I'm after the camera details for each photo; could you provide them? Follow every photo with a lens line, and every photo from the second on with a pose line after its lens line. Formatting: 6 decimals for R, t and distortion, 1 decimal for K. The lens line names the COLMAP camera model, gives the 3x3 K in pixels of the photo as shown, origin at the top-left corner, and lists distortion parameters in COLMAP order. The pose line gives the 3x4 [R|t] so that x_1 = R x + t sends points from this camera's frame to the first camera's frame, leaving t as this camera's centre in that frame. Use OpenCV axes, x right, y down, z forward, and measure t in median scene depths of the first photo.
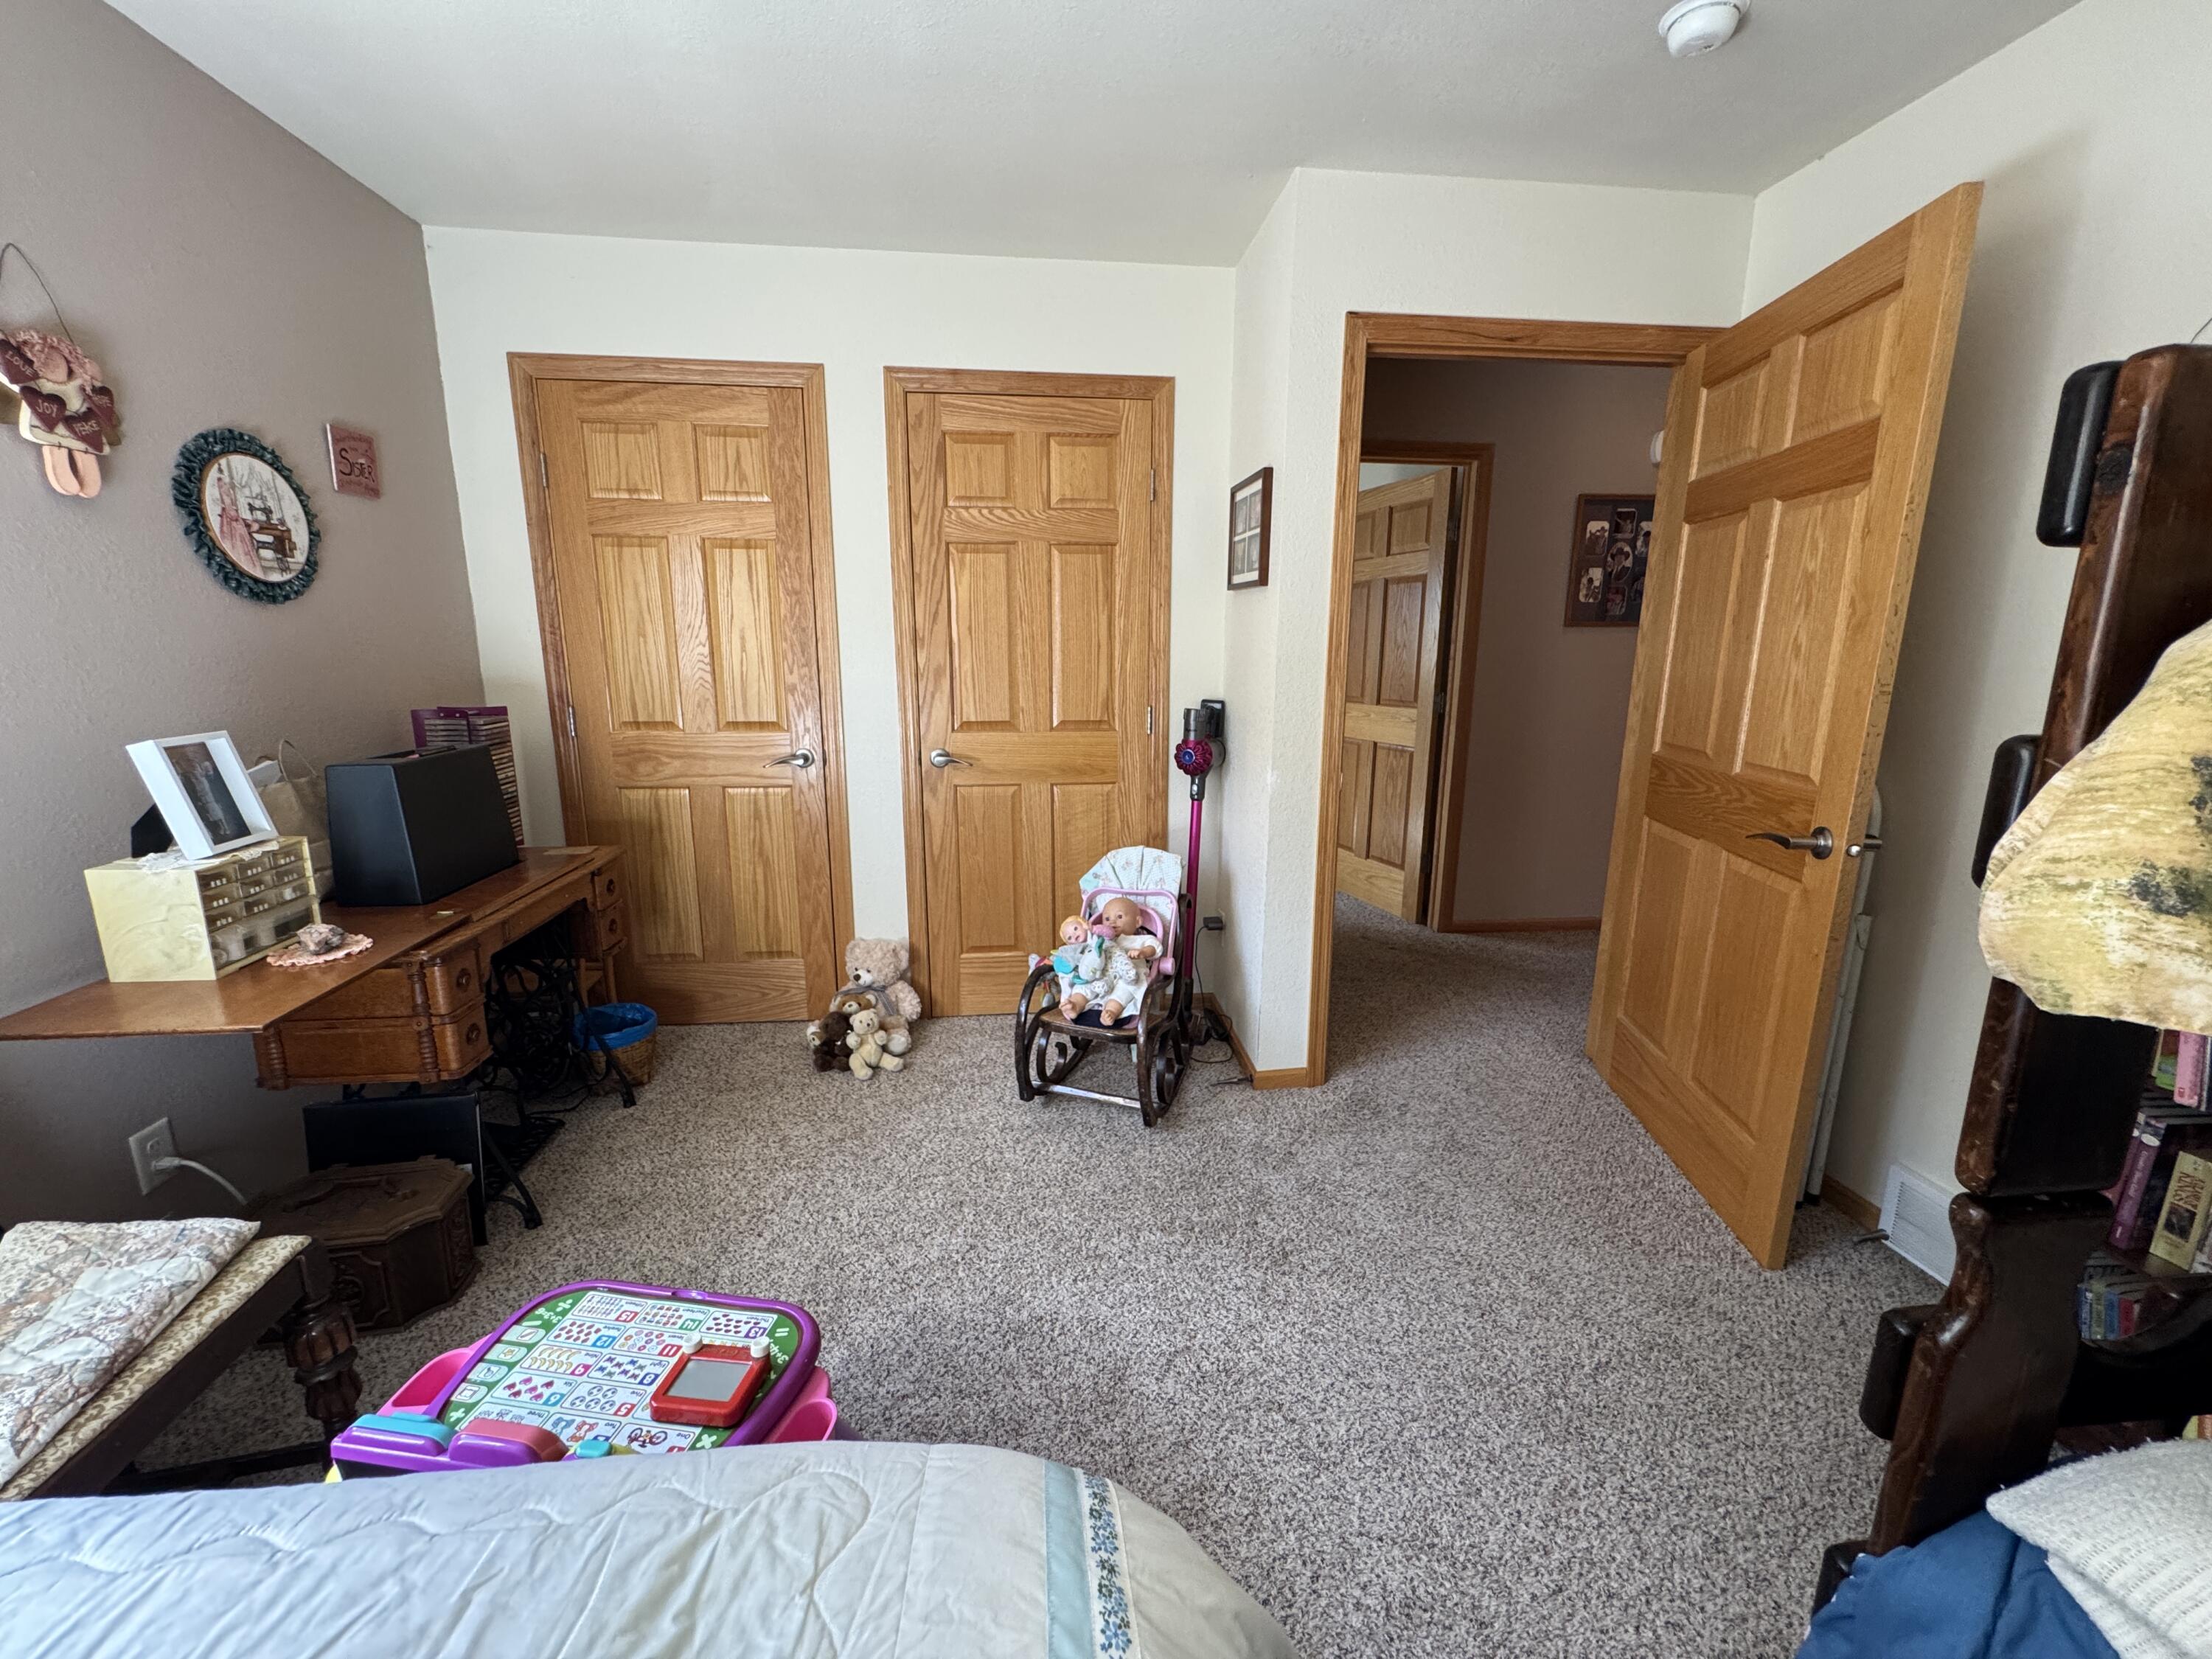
lens RADIAL K [[904.2, 0, 1101.9], [0, 904.2, 831.6], [0, 0, 1]] dist [0.016541, -0.003882]
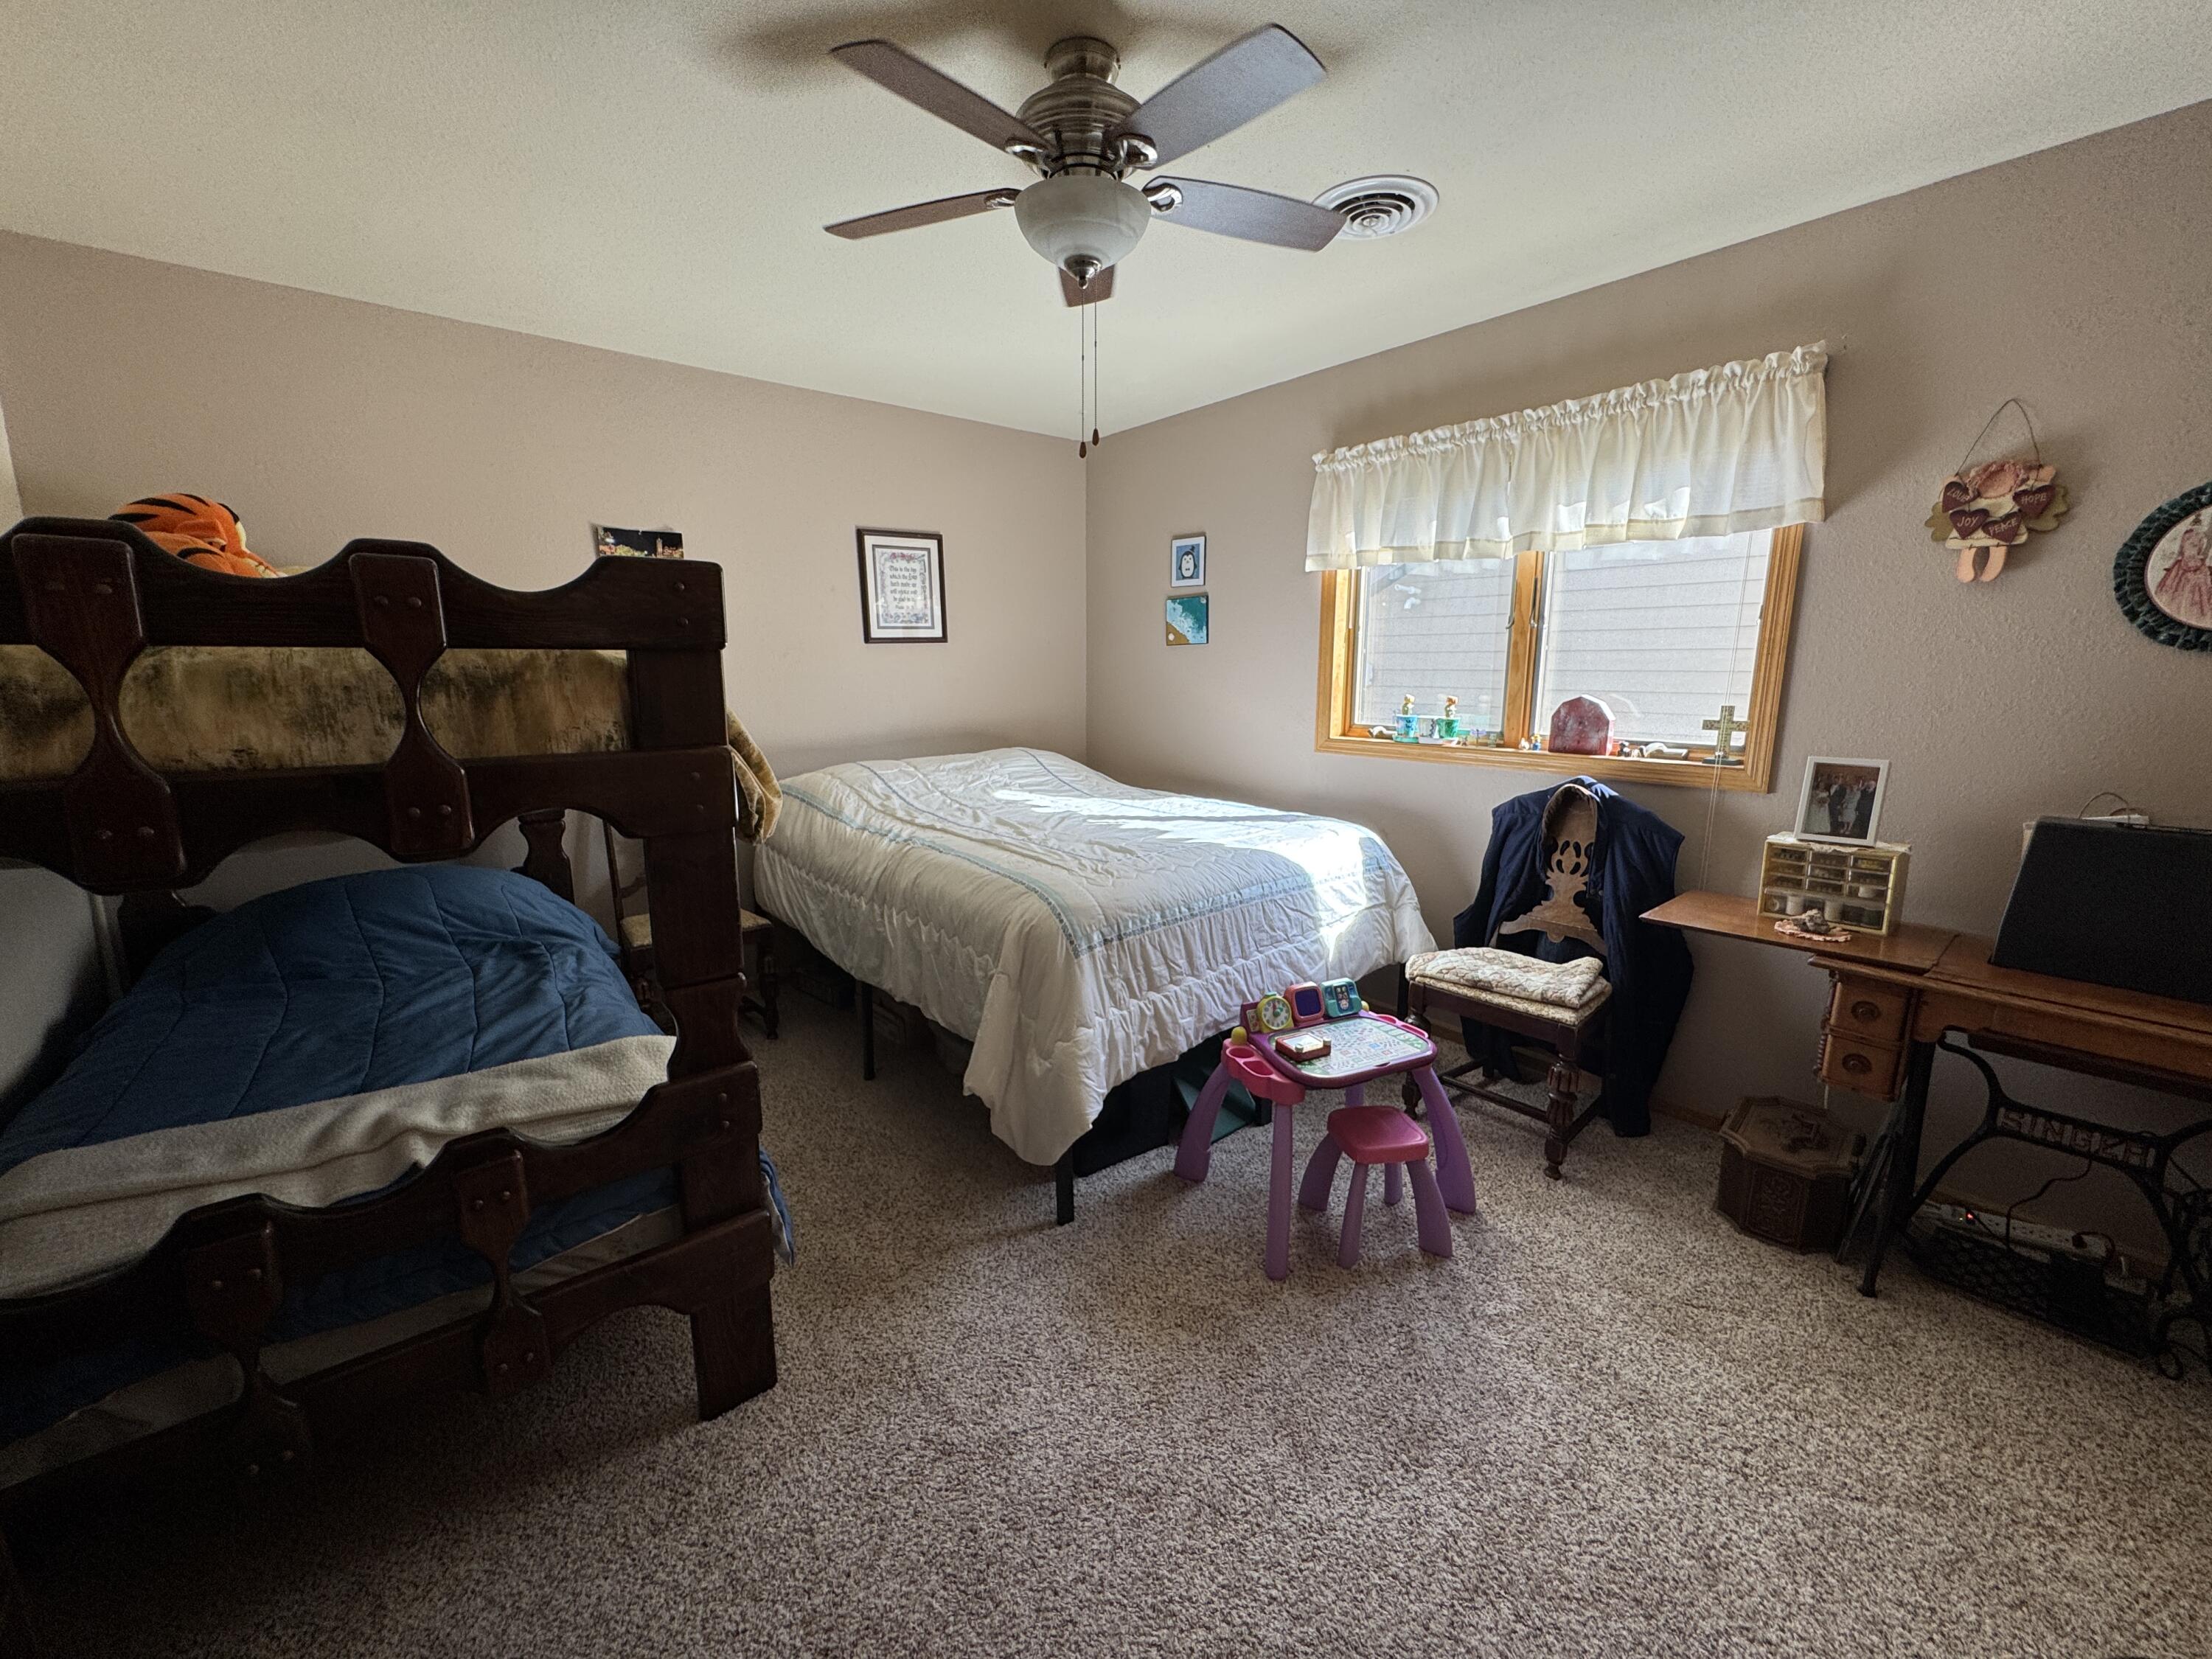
lens RADIAL K [[904.2, 0, 1107.4], [0, 904.2, 832.5], [0, 0, 1]] dist [0.016541, -0.003882]
pose [[-0.829937, 0.097976, -0.549186, 0.689677], [-0.118935, 0.930746, 0.345785, -0.340391], [0.545031, 0.352297, -0.760807, 1.463113]]
